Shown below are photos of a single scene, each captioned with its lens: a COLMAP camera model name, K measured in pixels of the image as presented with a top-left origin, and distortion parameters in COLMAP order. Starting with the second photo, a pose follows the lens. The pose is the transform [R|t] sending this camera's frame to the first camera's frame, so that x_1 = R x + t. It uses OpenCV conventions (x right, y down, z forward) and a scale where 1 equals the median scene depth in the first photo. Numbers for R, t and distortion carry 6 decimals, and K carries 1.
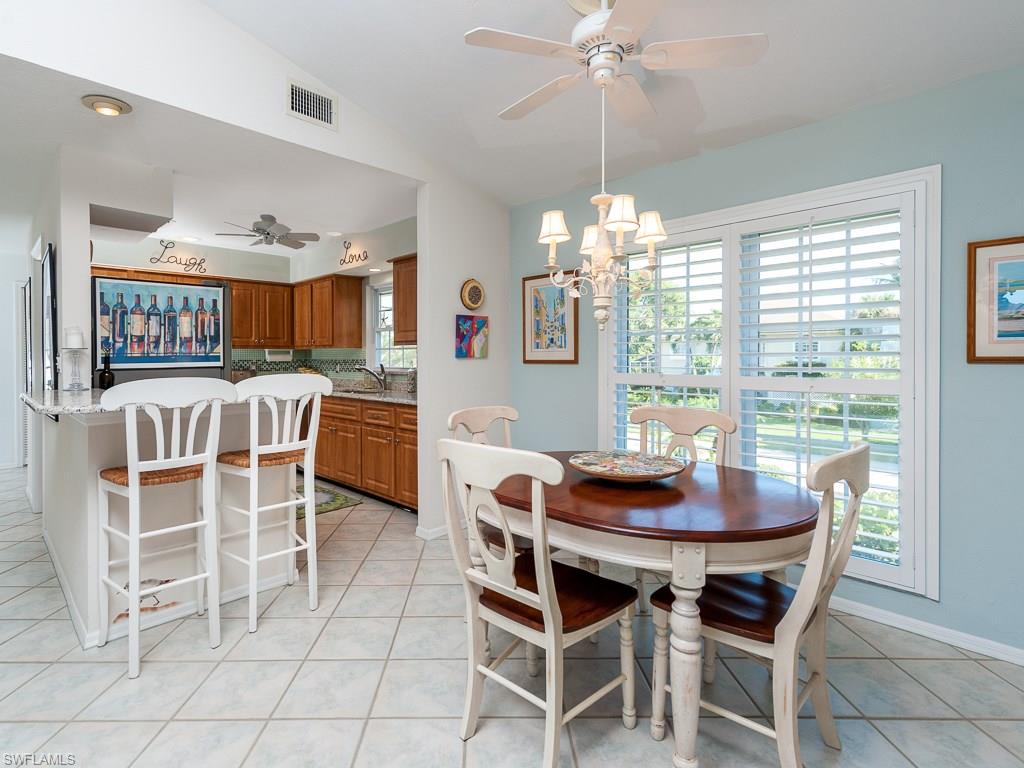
lens RADIAL K [[513.5, 0, 497.1], [0, 513.5, 360.2], [0, 0, 1]] dist [-0.000137, -0.011773]
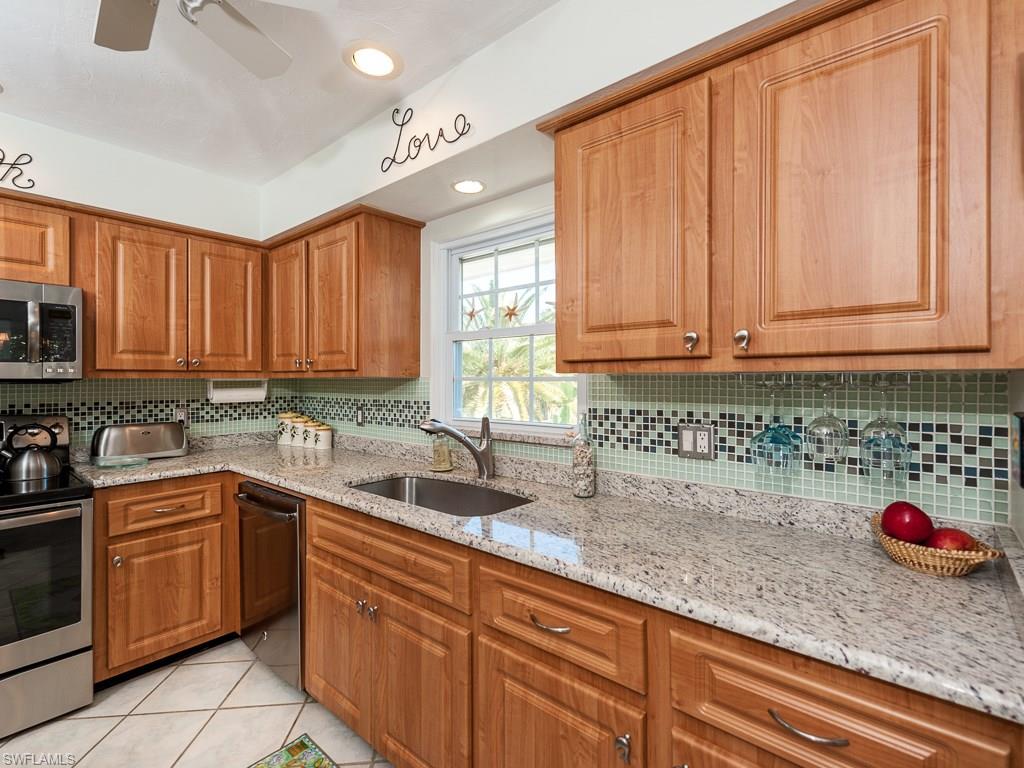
lens RADIAL K [[475.5, 0, 518.5], [0, 475.5, 381.0], [0, 0, 1]] dist [0.015922, -0.008755]
pose [[0.996789, 0.002777, 0.080025, -0.338624], [-0.002316, 0.999980, -0.005851, -0.028573], [-0.080040, 0.005647, 0.996776, 0.918563]]
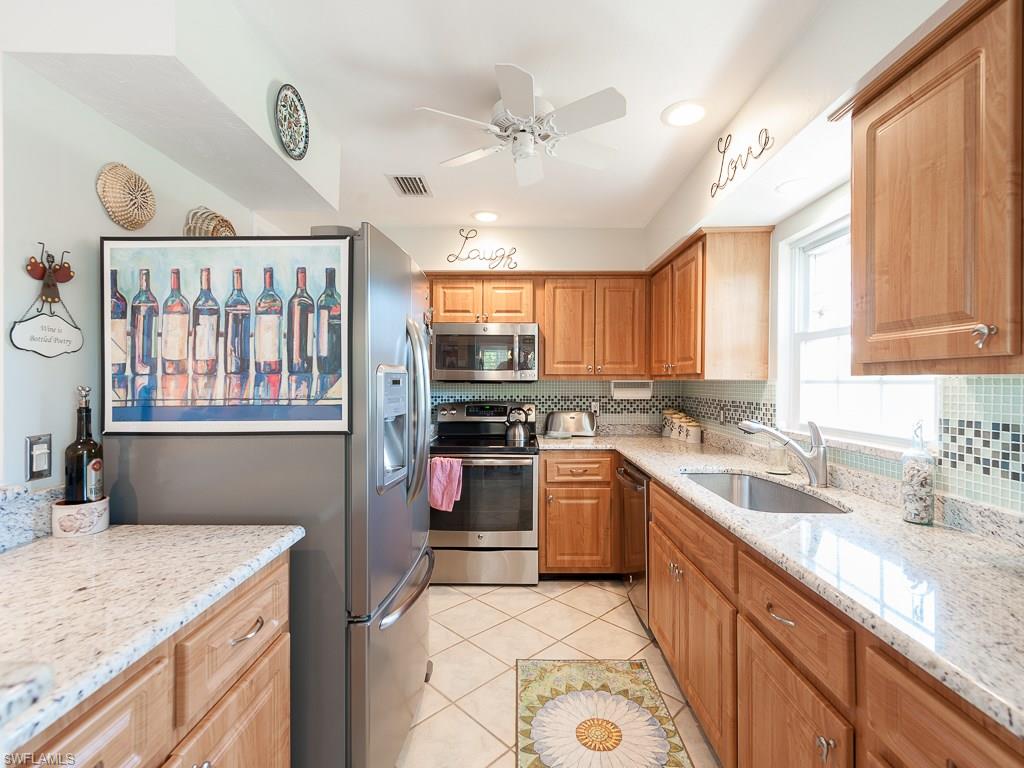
lens RADIAL K [[480.4, 0, 512.0], [0, 480.4, 384.0], [0, 0, 1]] dist [0.017861, -0.007883]
pose [[0.690135, 0.010418, -0.723605, -0.172713], [-0.011272, 0.999930, 0.003645, -0.029964], [0.723593, 0.005641, 0.690204, 0.860449]]
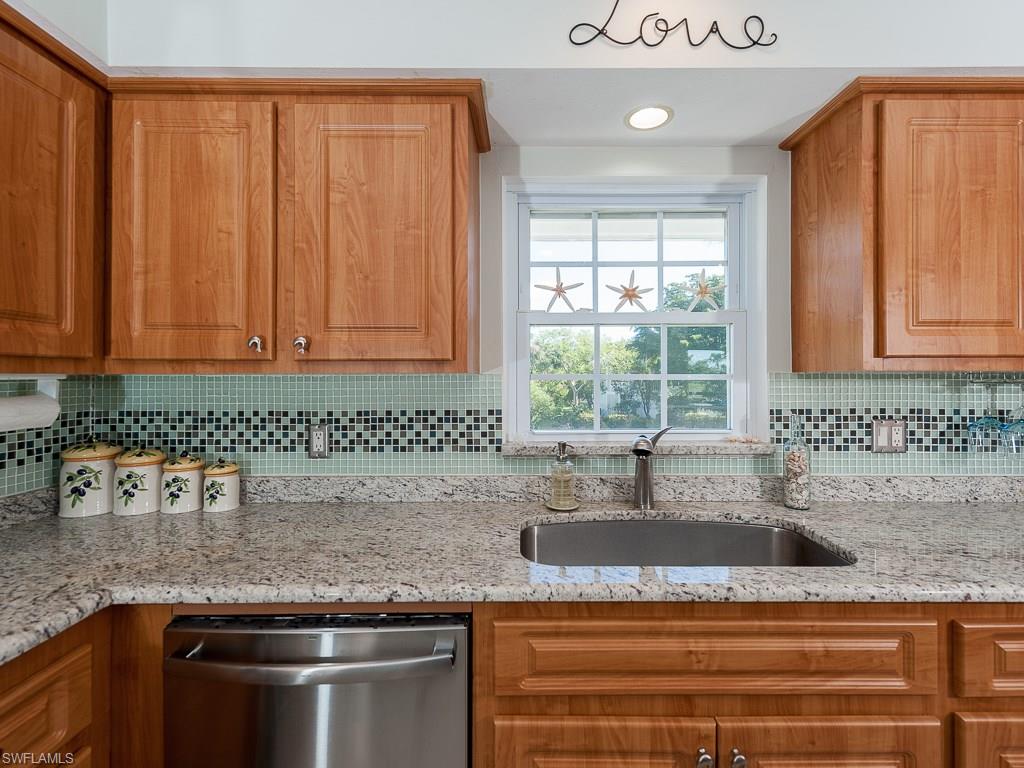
lens RADIAL K [[459.1, 0, 513.6], [0, 459.1, 376.5], [0, 0, 1]] dist [0.007652, -0.000453]
pose [[0.709196, 0.006150, 0.704985, -0.718834], [0.003346, 0.999921, -0.012089, -0.030107], [-0.705004, 0.010933, 0.709119, 1.282518]]
